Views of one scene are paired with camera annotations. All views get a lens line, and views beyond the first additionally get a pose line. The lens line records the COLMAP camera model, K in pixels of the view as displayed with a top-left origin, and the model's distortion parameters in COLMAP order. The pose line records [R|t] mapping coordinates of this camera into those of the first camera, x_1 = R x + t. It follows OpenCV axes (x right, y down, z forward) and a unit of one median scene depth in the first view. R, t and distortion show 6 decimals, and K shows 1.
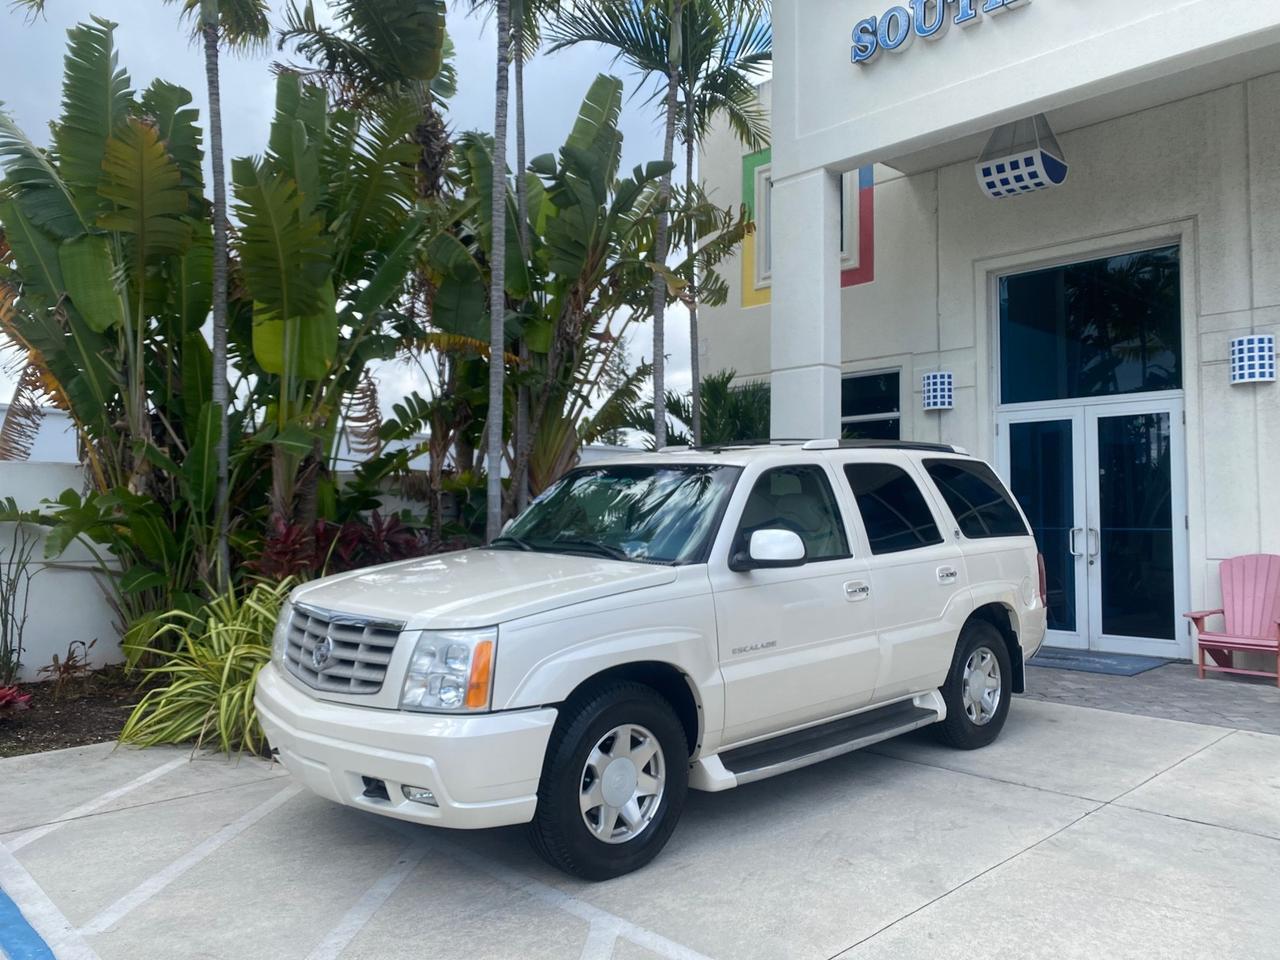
lens RADIAL K [[978.4, 0, 639.0], [0, 978.4, 473.5], [0, 0, 1]] dist [0.014534, 0.003466]
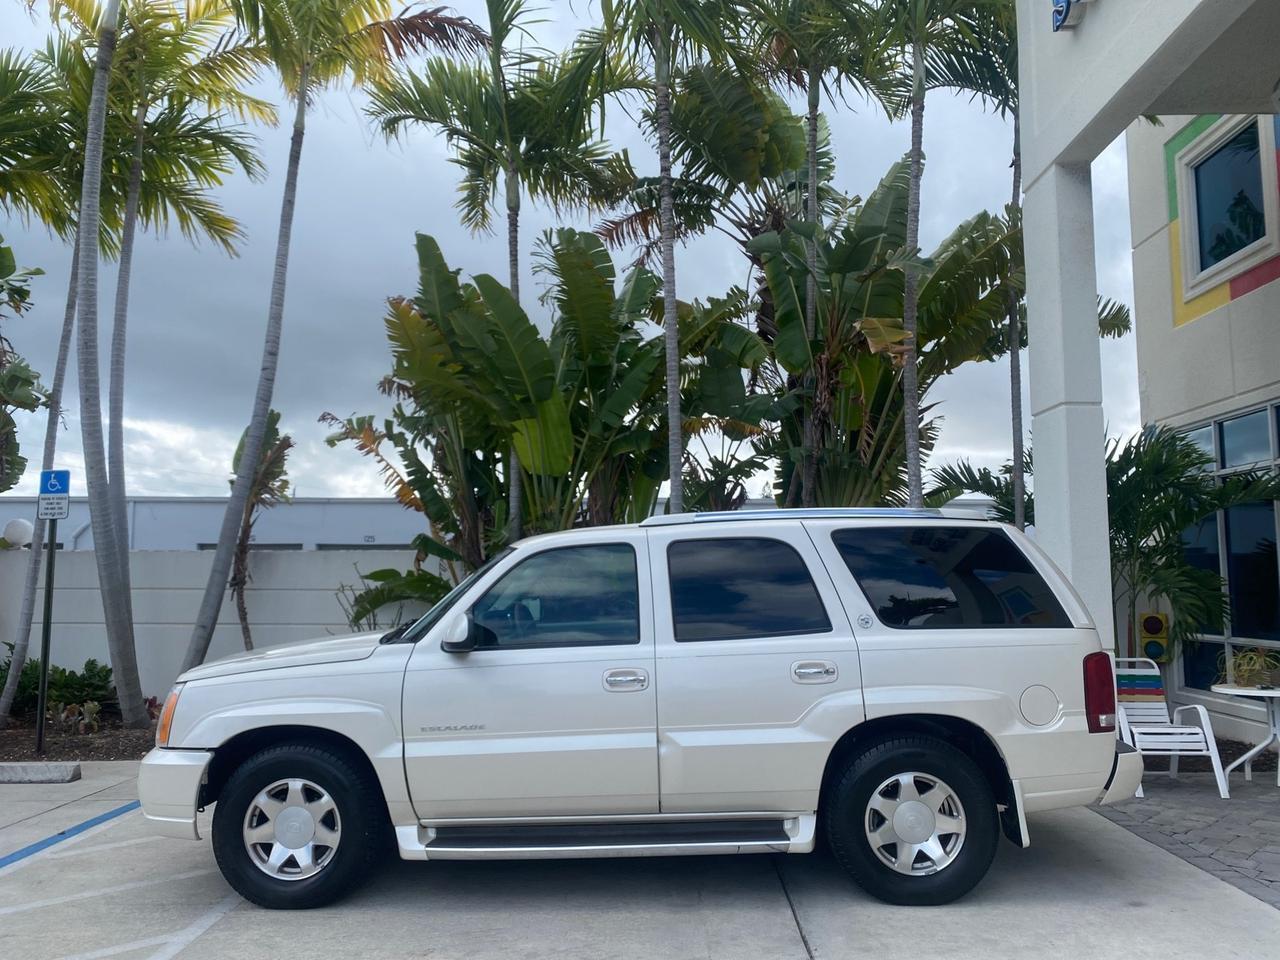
lens RADIAL K [[981.8, 0, 637.3], [0, 981.8, 475.9], [0, 0, 1]] dist [0.011600, 0.002460]
pose [[0.710477, -0.076160, -0.699587, 0.852887], [0.028887, 0.996445, -0.079142, 0.000537], [0.703127, 0.036020, 0.710151, 0.331062]]
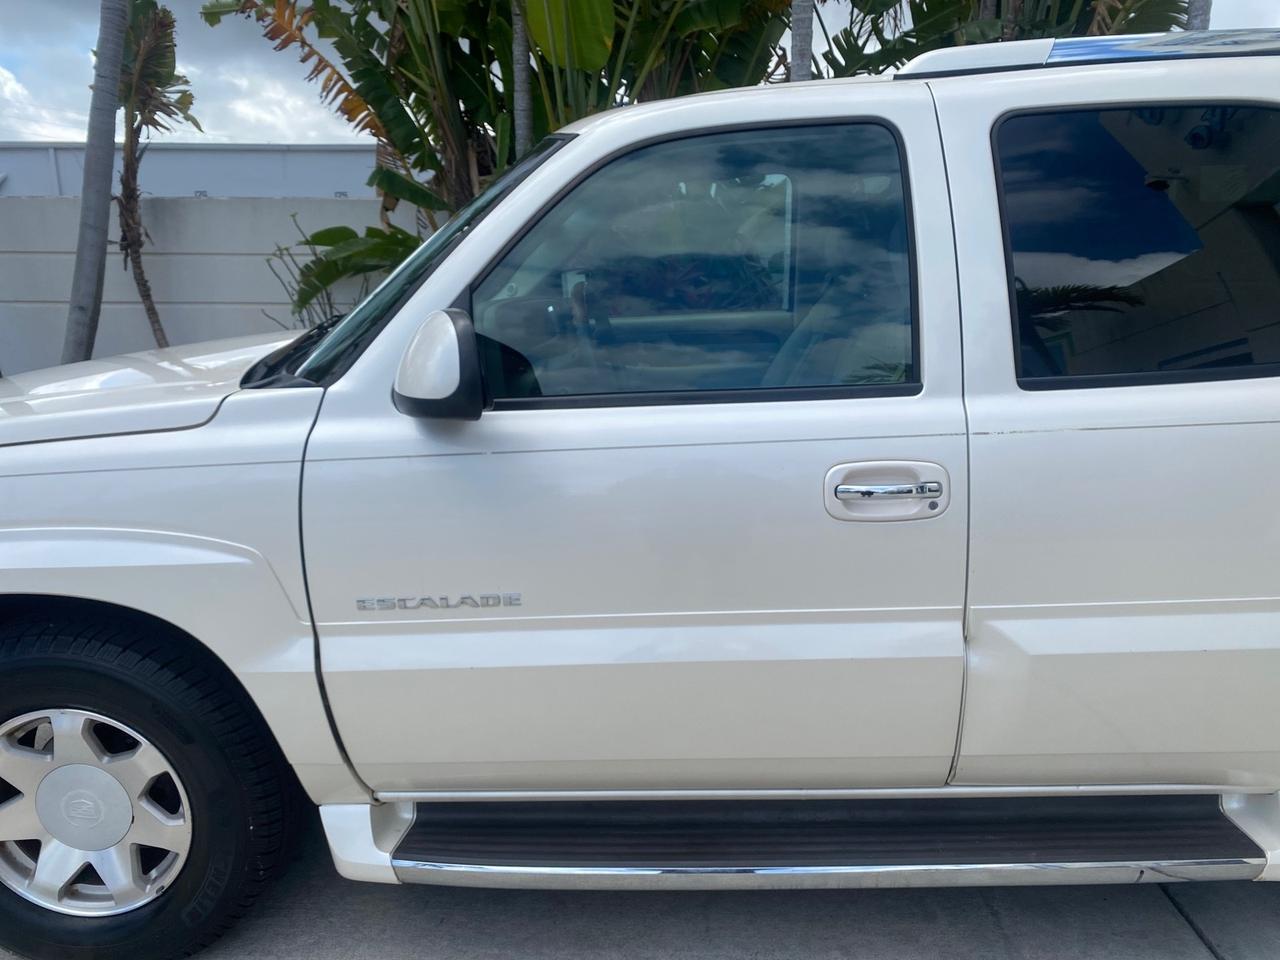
lens RADIAL K [[986.6, 0, 637.4], [0, 986.6, 474.1], [0, 0, 1]] dist [0.004489, 0.005978]
pose [[0.712841, 0.155179, -0.683943, 0.381660], [0.027948, 0.968154, 0.248791, 0.022612], [0.700769, -0.196463, 0.685803, 0.669334]]
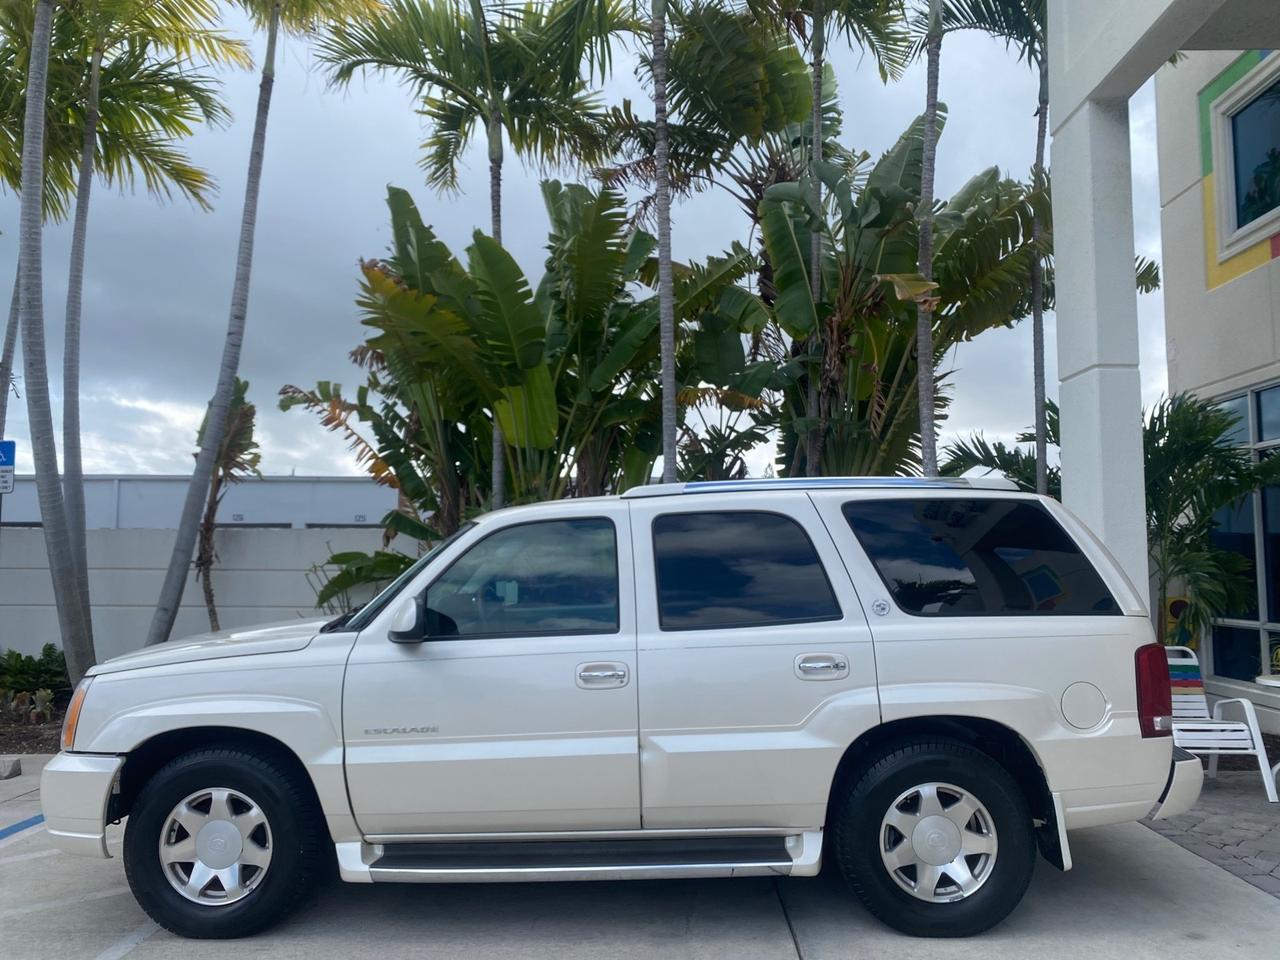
lens RADIAL K [[986.6, 0, 637.4], [0, 986.6, 474.1], [0, 0, 1]] dist [0.004489, 0.005978]
pose [[0.709348, -0.063030, -0.702035, 0.778063], [0.027181, 0.997699, -0.062110, 0.006218], [0.704334, 0.024975, 0.709429, 0.431857]]
